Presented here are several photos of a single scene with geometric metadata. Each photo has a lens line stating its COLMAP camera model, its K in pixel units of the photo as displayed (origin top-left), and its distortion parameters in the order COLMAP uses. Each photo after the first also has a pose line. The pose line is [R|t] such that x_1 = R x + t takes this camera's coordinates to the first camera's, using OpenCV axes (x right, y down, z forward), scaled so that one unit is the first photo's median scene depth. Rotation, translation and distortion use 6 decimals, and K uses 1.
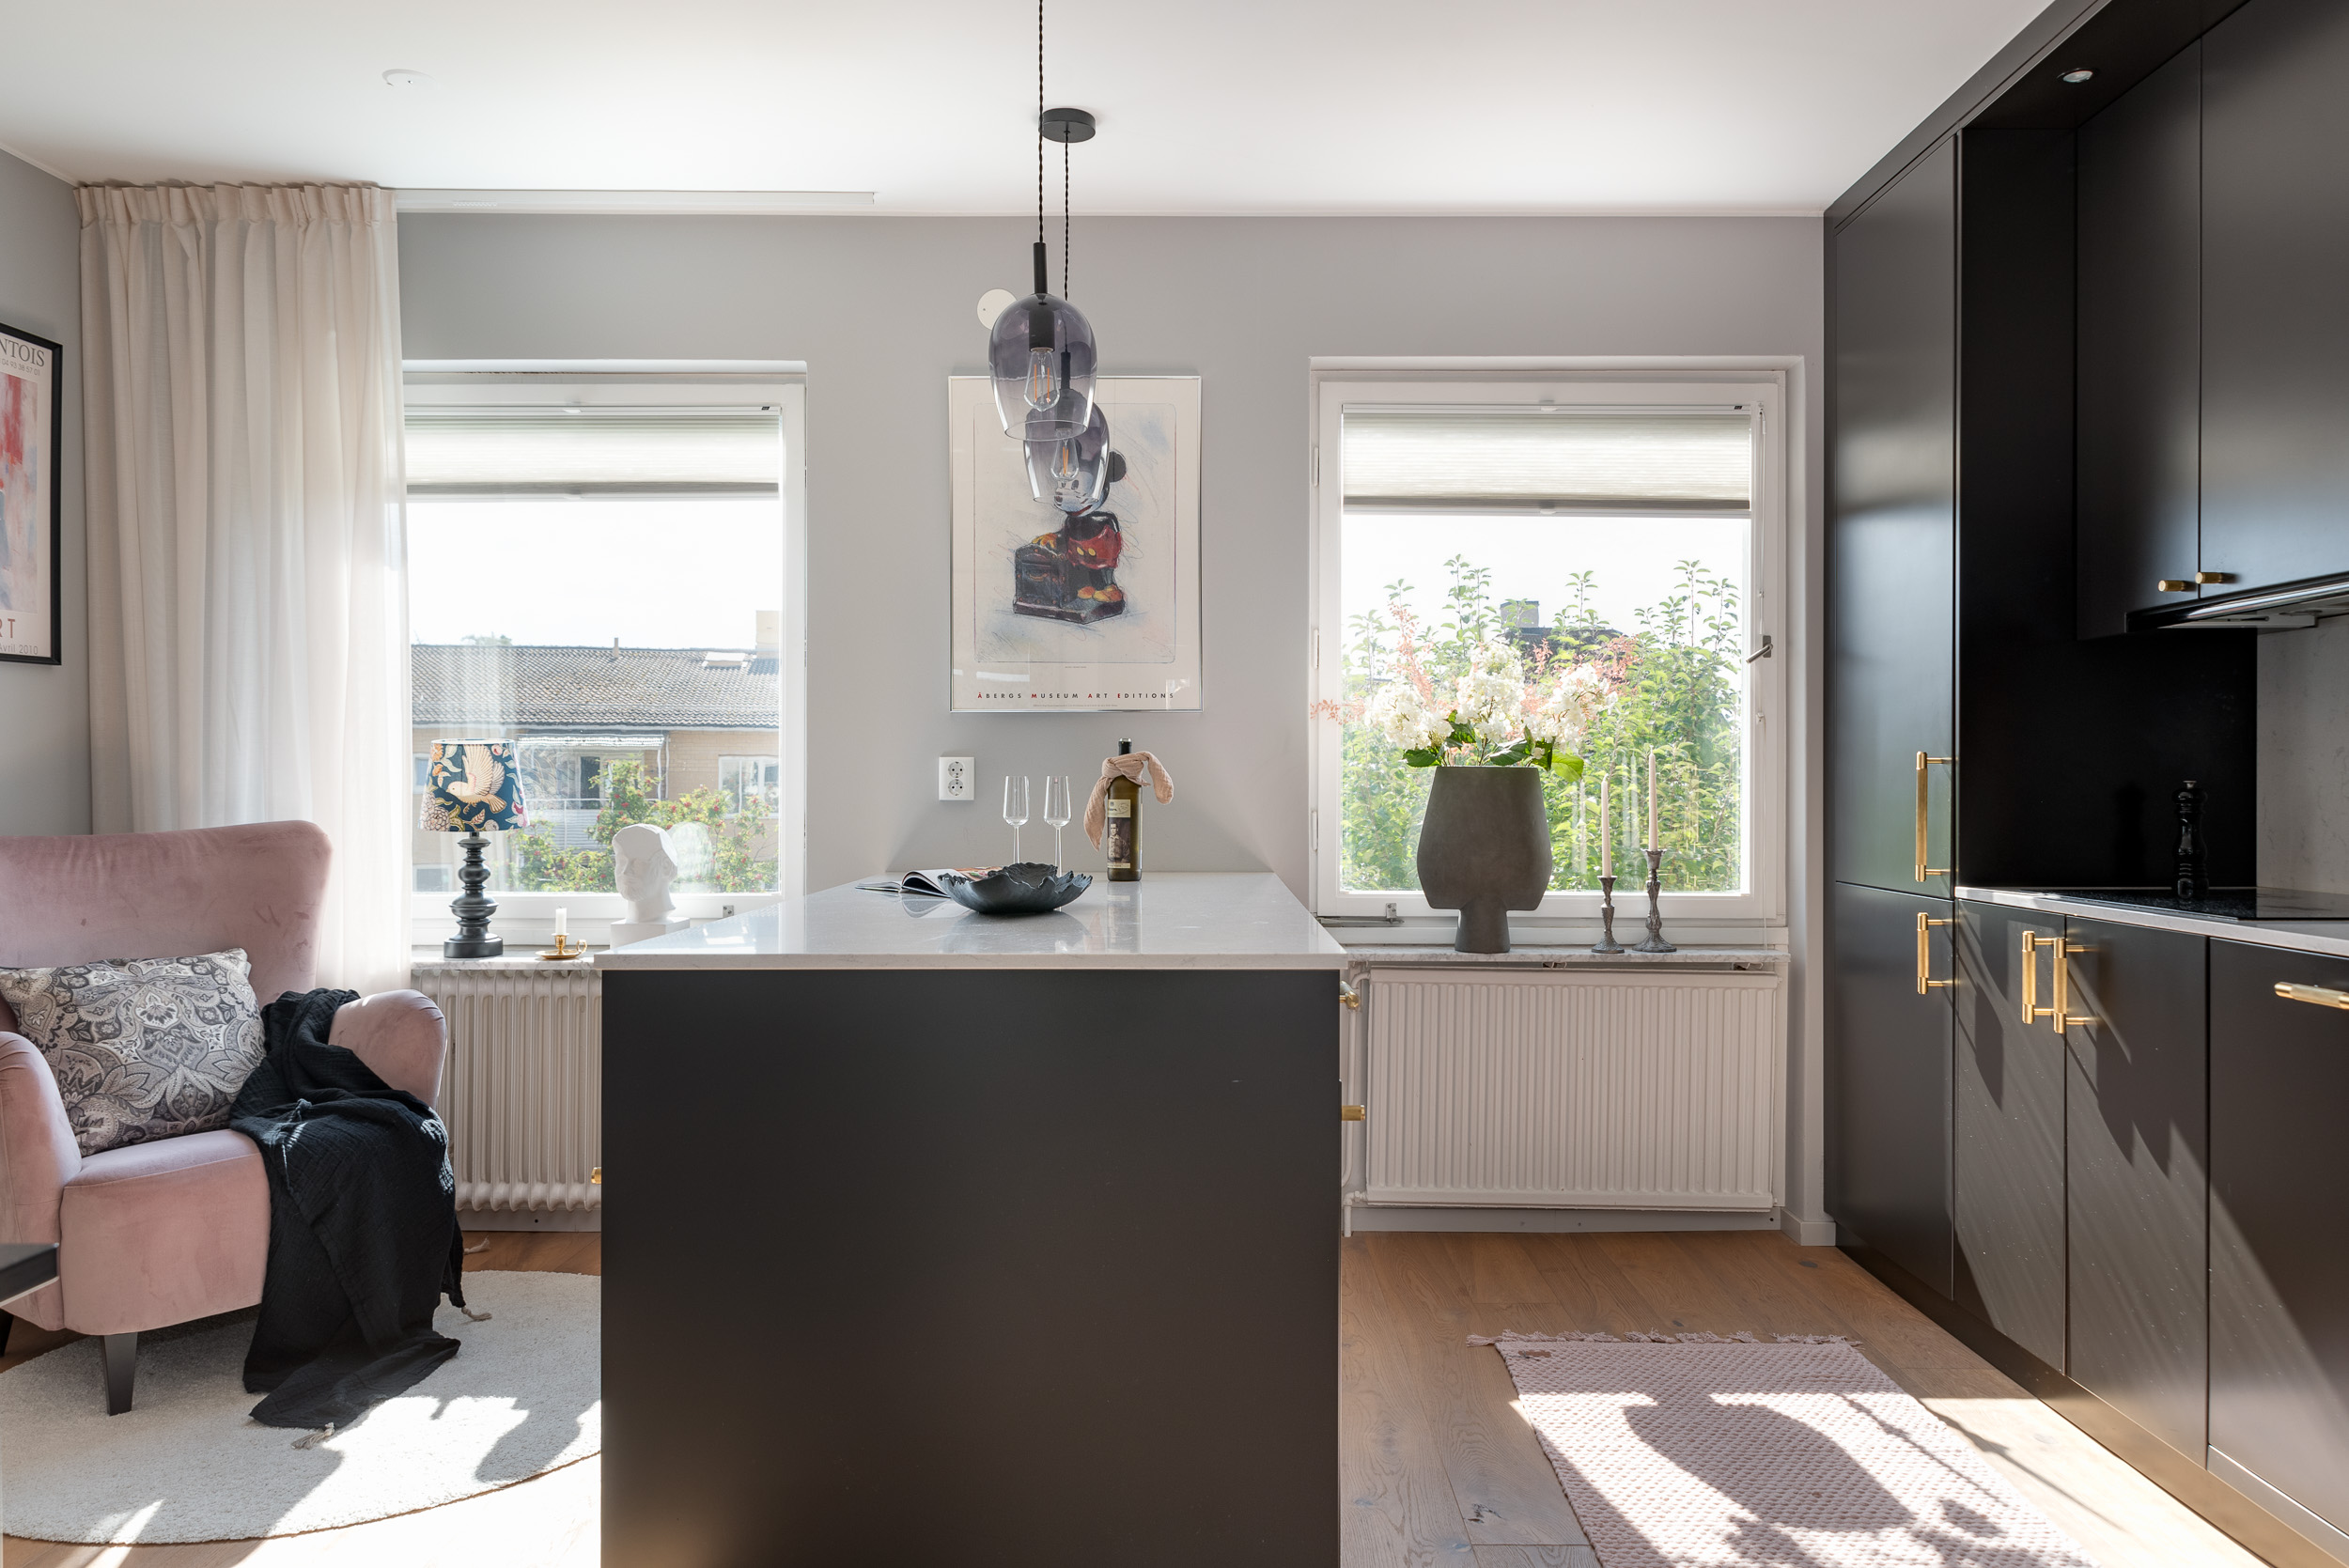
lens RADIAL K [[1623.4, 0, 1181.0], [0, 1623.4, 789.7], [0, 0, 1]] dist [0.019967, -0.009938]
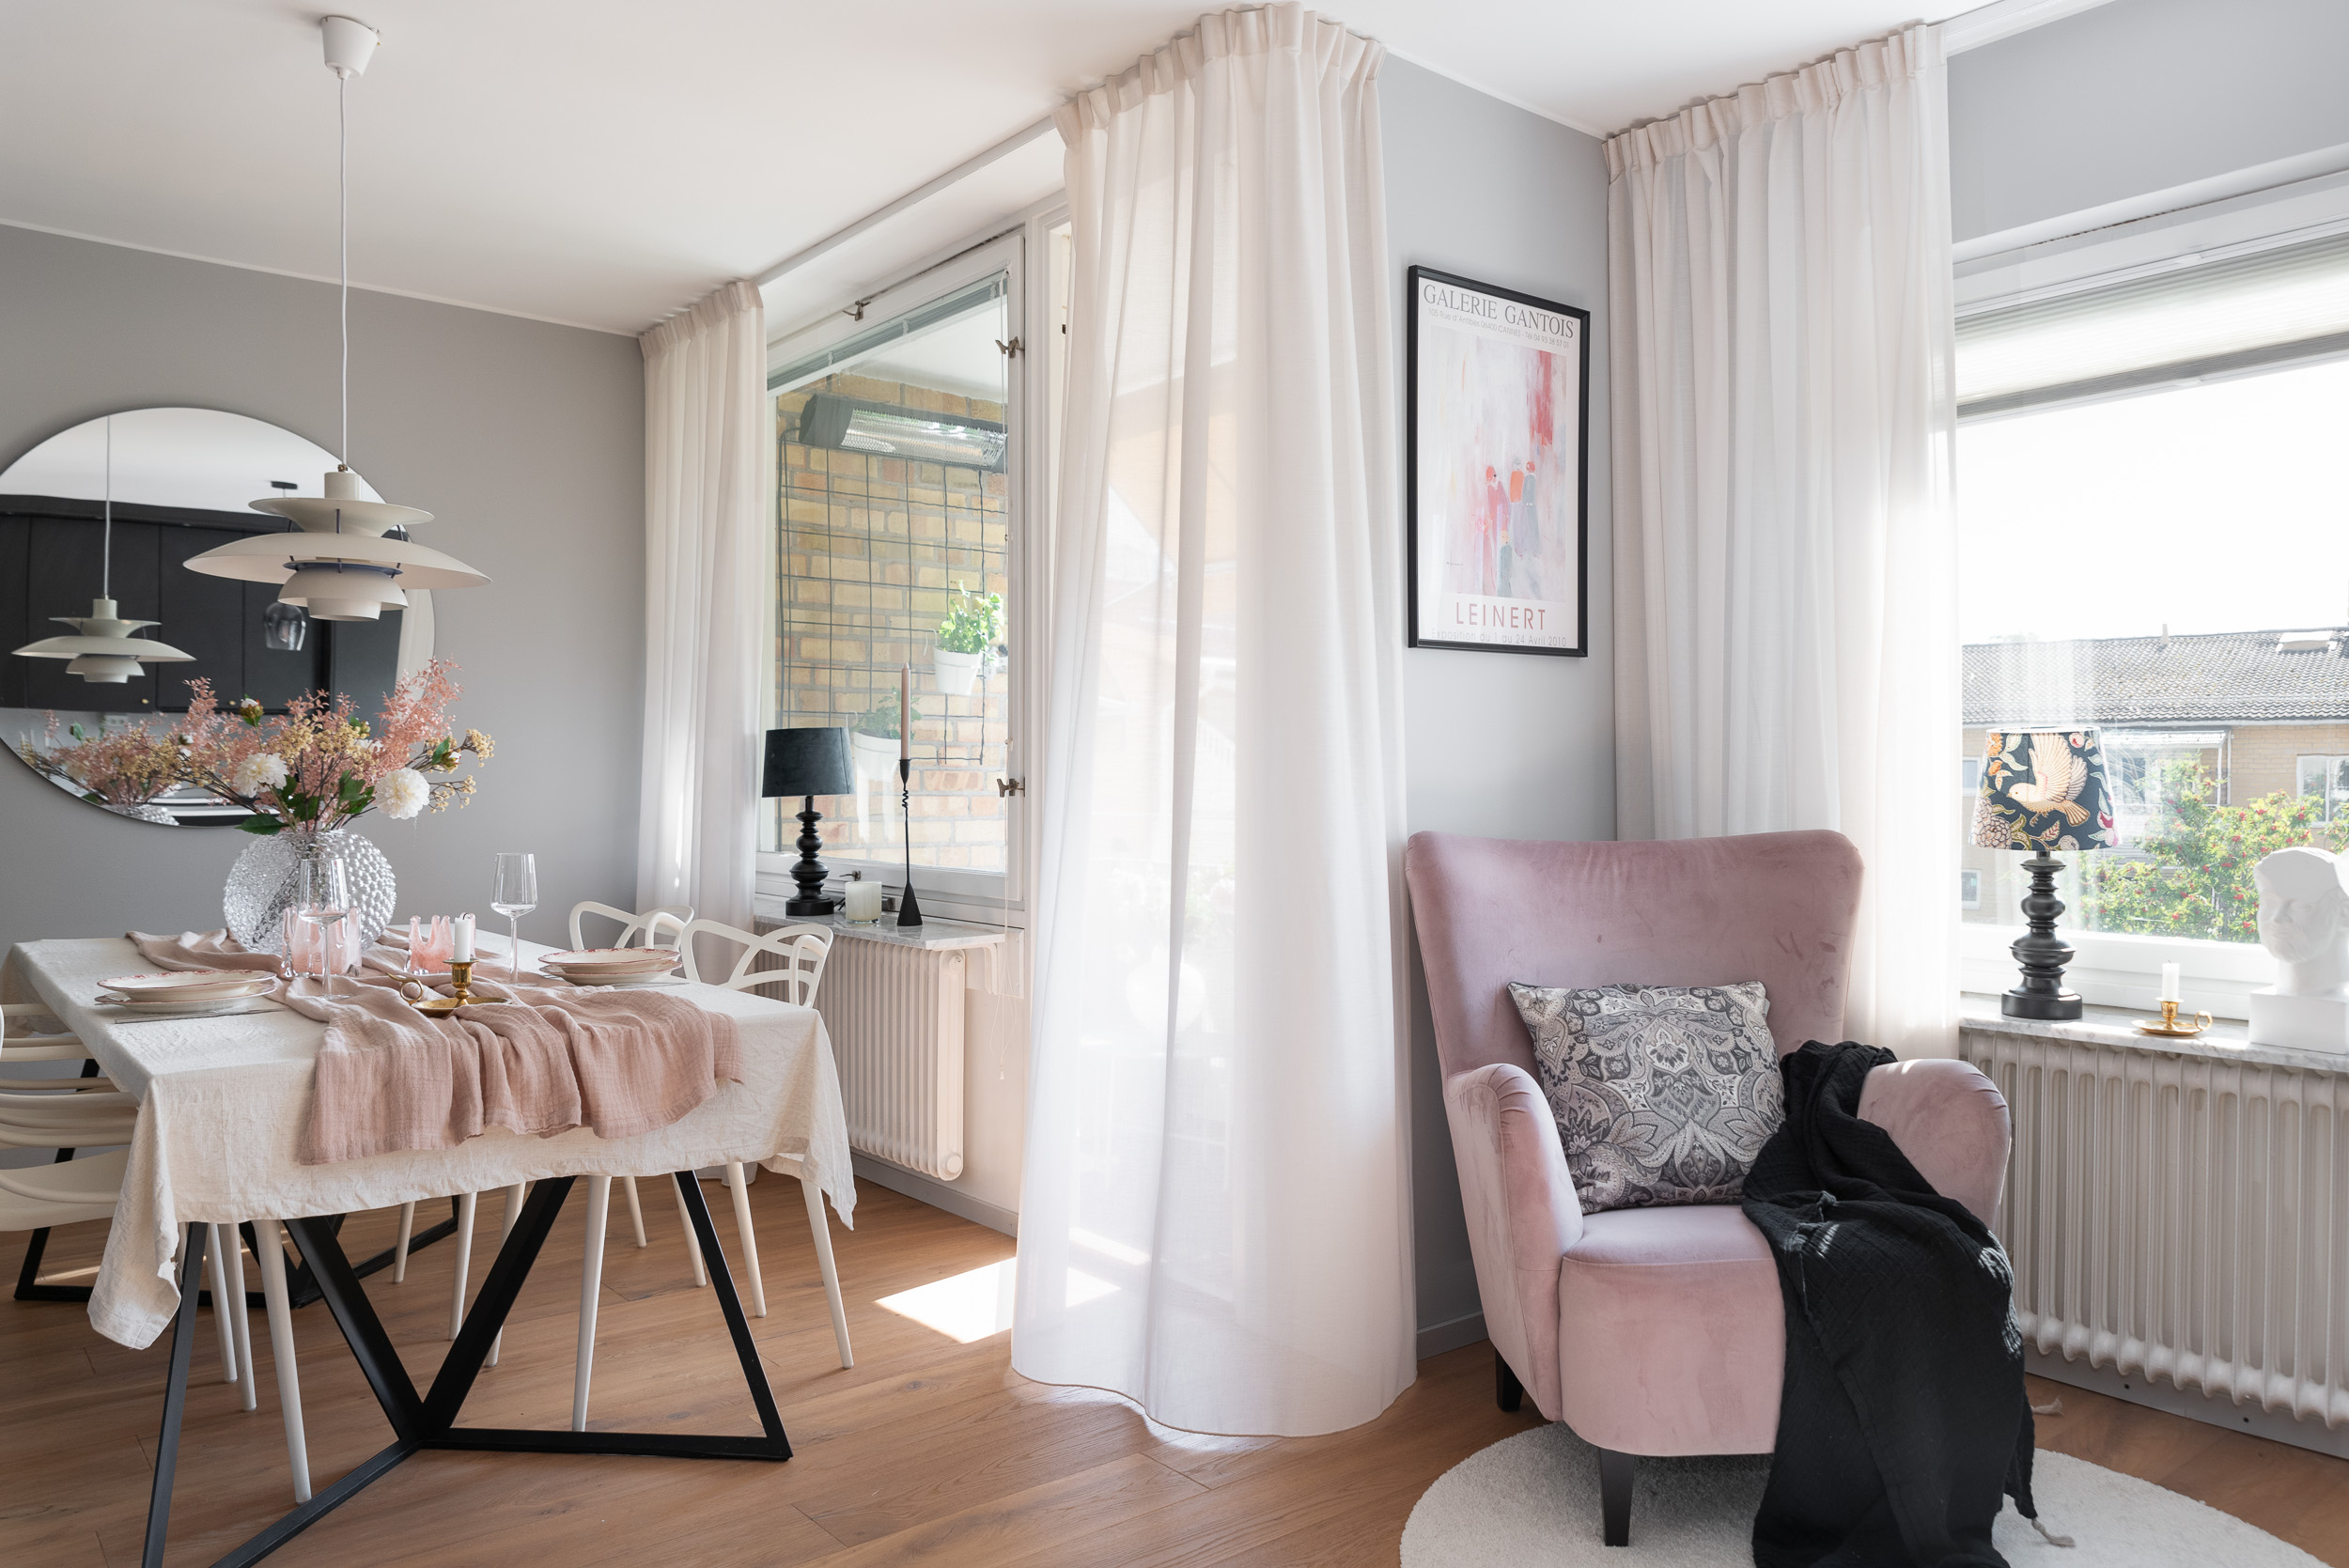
lens RADIAL K [[1646.3, 0, 1179.2], [0, 1646.3, 780.1], [0, 0, 1]] dist [-0.008572, -0.004989]
pose [[0.641196, 0.001364, -0.767376, -0.115629], [-0.007040, 0.999967, -0.004105, -0.000626], [0.767345, 0.008034, 0.641184, 0.222689]]
